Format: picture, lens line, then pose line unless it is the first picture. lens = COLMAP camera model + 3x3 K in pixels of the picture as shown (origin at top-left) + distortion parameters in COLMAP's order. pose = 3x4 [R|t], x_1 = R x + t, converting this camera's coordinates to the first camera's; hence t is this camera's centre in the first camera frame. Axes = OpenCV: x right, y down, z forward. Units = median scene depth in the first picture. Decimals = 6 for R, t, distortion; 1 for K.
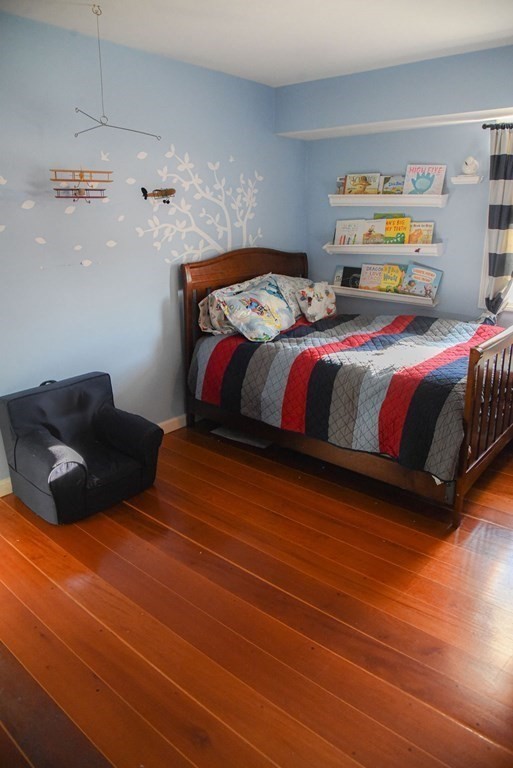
lens RADIAL K [[515.4, 0, 257.2], [0, 515.4, 378.2], [0, 0, 1]] dist [-0.123159, 0.064030]
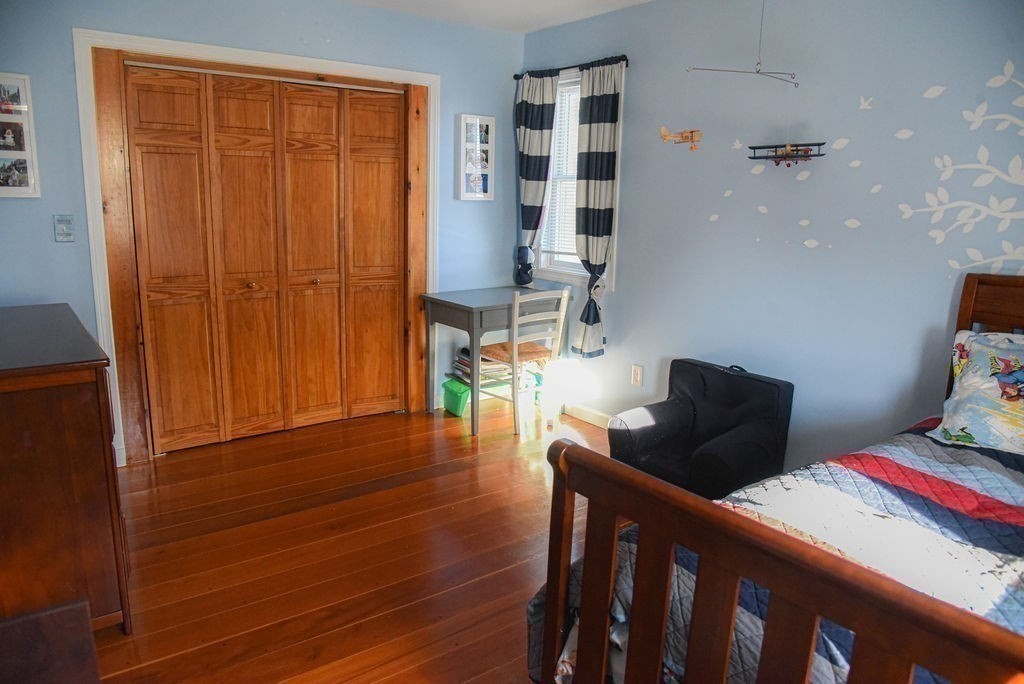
lens RADIAL K [[687.2, 0, 512.0], [0, 687.2, 342.0], [0, 0, 1]] dist [-0.123159, 0.064030]
pose [[-0.207665, 0.211243, -0.955119, 0.700691], [-0.307491, 0.912813, 0.268742, -0.204815], [0.928615, 0.349498, -0.124604, 0.686819]]
